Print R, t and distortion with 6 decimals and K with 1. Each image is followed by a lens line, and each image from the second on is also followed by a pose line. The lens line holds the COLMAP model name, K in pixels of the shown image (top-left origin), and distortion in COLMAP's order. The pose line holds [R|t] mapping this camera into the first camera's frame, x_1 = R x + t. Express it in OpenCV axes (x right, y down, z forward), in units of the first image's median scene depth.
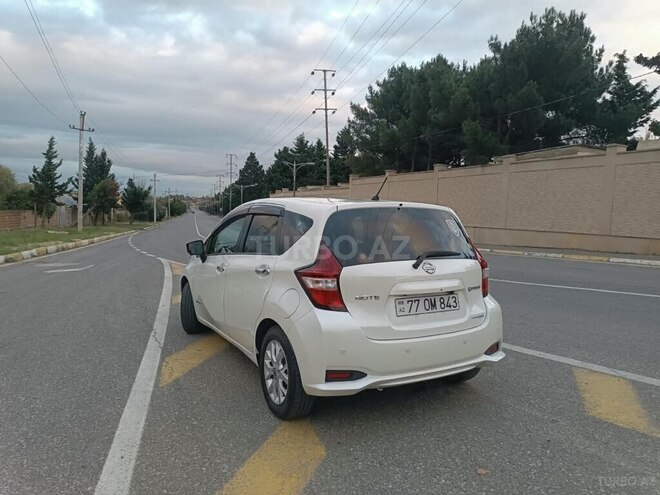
lens RADIAL K [[471.7, 0, 329.6], [0, 471.7, 252.2], [0, 0, 1]] dist [0.036985, -0.051324]
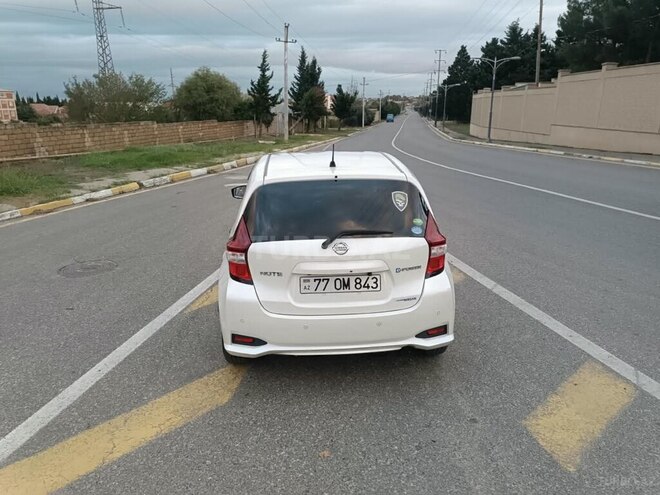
lens RADIAL K [[471.7, 0, 328.9], [0, 471.7, 251.2], [0, 0, 1]] dist [0.036985, -0.051324]
pose [[0.903632, 0.095528, -0.417521, 0.087411], [-0.009790, 0.979163, 0.202841, -0.023159], [0.428198, -0.179206, 0.885738, 0.018298]]
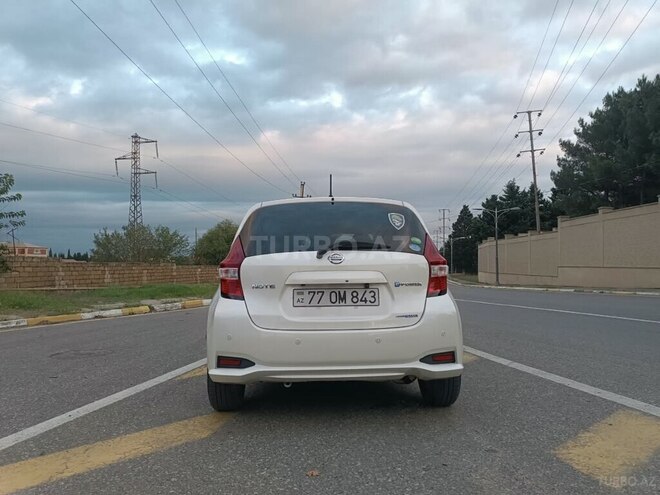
lens RADIAL K [[471.7, 0, 328.7], [0, 471.7, 251.4], [0, 0, 1]] dist [0.036985, -0.051324]
pose [[0.891430, -0.041856, -0.451221, 0.091363], [-0.013063, 0.992938, -0.117914, 0.019187], [0.452970, 0.111006, 0.884588, 0.023211]]
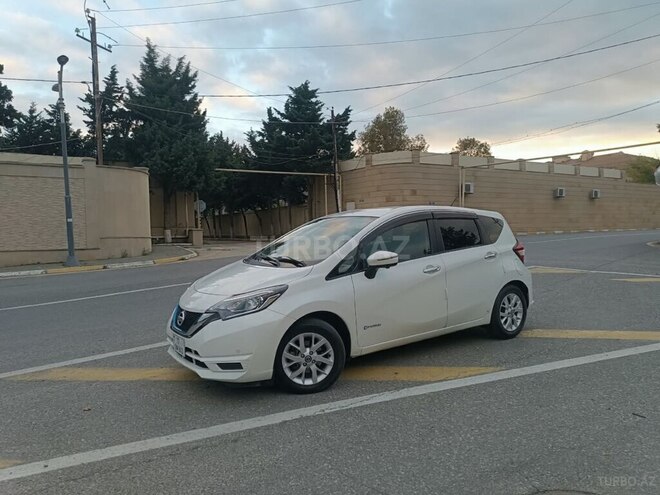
lens RADIAL K [[471.7, 0, 328.9], [0, 471.7, 249.8], [0, 0, 1]] dist [0.036985, -0.051324]
pose [[-0.105504, -0.062257, 0.992468, -0.259604], [0.100194, 0.992294, 0.072897, -0.023057], [-0.989359, 0.107130, -0.098453, 0.273414]]
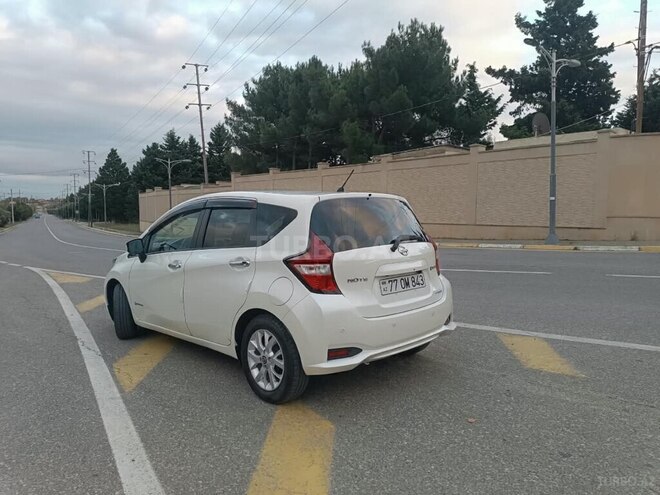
lens RADIAL K [[471.7, 0, 331.5], [0, 471.7, 252.0], [0, 0, 1]] dist [0.036985, -0.051324]
pose [[0.963148, -0.048650, 0.264537, -0.036241], [0.047908, 0.998809, 0.009263, 0.002631], [-0.264672, 0.003752, 0.964331, -0.004483]]
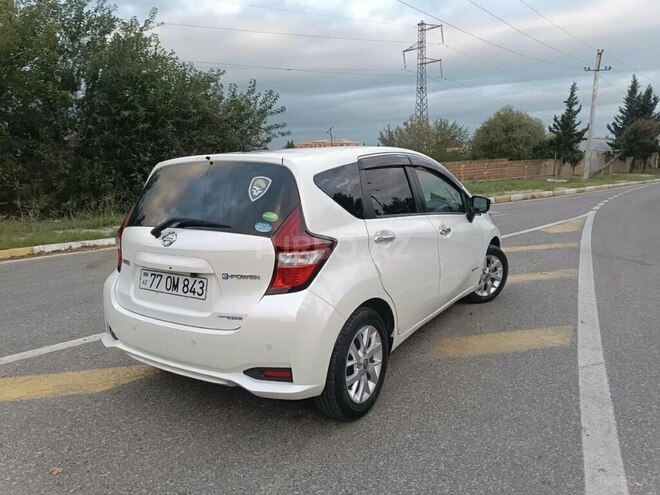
lens RADIAL K [[471.7, 0, 331.4], [0, 471.7, 251.9], [0, 0, 1]] dist [0.036985, -0.051324]
pose [[0.471579, 0.131871, -0.871908, 0.153675], [-0.035340, 0.990787, 0.130737, -0.008851], [0.881115, -0.030840, 0.471895, 0.126342]]
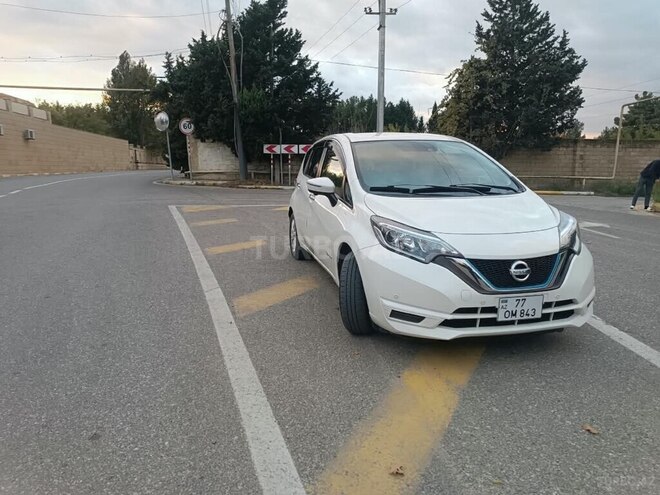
lens RADIAL K [[471.7, 0, 328.8], [0, 471.7, 249.7], [0, 0, 1]] dist [0.036985, -0.051324]
pose [[-0.963354, -0.057682, 0.261959, -0.045434], [0.012949, 0.965465, 0.260210, -0.029930], [-0.267921, 0.254066, -0.929338, 0.458240]]
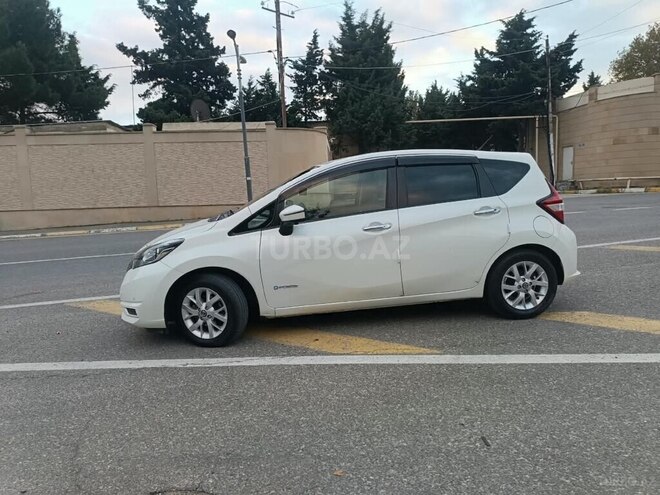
lens RADIAL K [[471.7, 0, 328.7], [0, 471.7, 250.1], [0, 0, 1]] dist [0.036985, -0.051324]
pose [[0.377023, -0.151510, 0.913728, -0.225489], [0.122659, 0.986008, 0.112884, -0.007516], [-0.918046, 0.069517, 0.390332, 0.150921]]
